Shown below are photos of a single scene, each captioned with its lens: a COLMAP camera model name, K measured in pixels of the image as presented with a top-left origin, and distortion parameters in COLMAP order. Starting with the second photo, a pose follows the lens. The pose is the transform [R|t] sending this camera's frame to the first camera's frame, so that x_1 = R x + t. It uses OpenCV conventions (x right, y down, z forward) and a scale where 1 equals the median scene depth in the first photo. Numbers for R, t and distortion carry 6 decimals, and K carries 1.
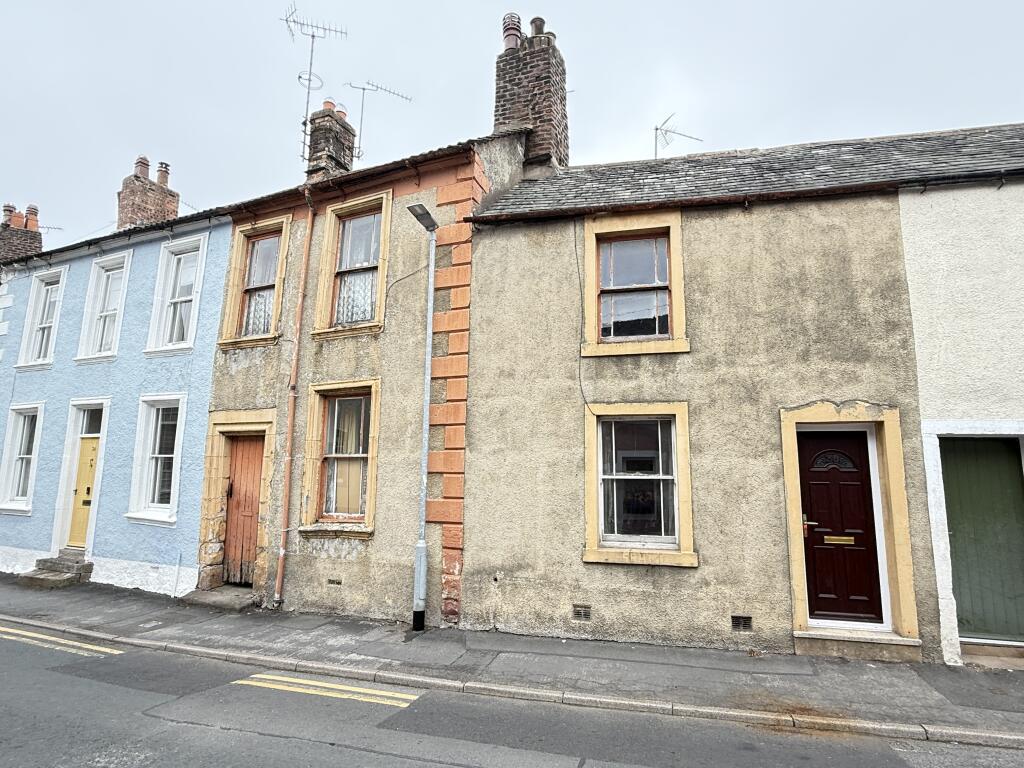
lens RADIAL K [[560.5, 0, 509.7], [0, 560.5, 382.4], [0, 0, 1]] dist [0.000391, -0.000562]
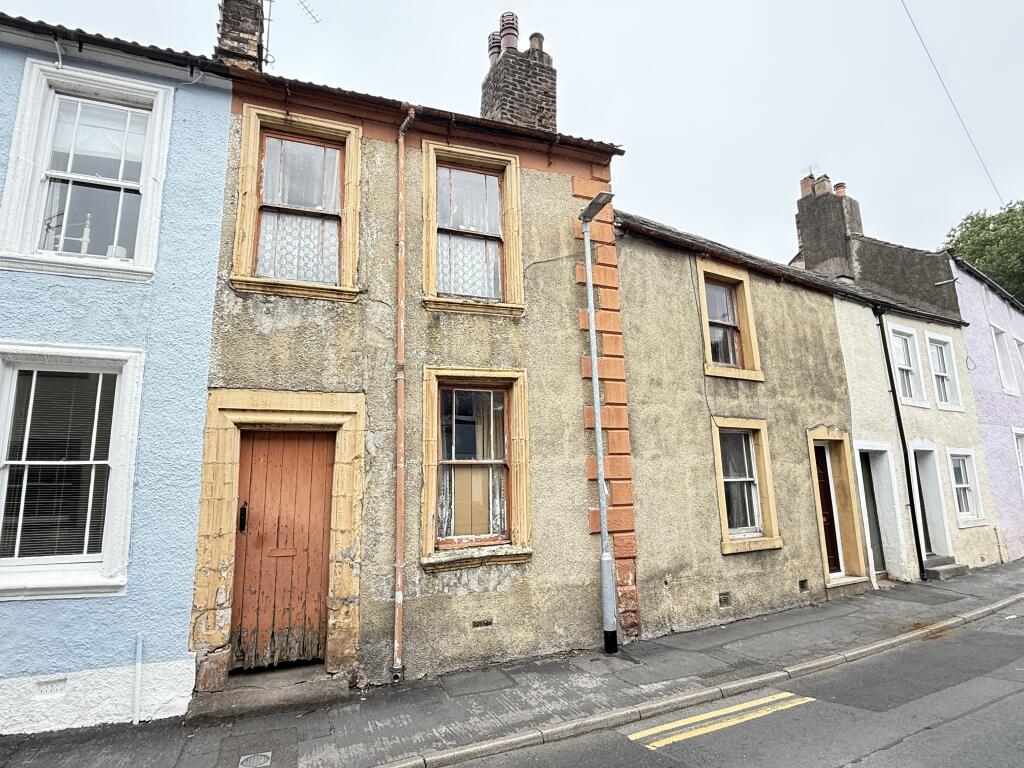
lens RADIAL K [[560.5, 0, 510.5], [0, 560.5, 384.1], [0, 0, 1]] dist [0.000391, -0.000562]
pose [[0.712757, 0.105081, 0.693495, -0.914484], [-0.079894, 0.994442, -0.068568, 0.080267], [-0.696846, -0.006534, 0.717191, 0.441873]]
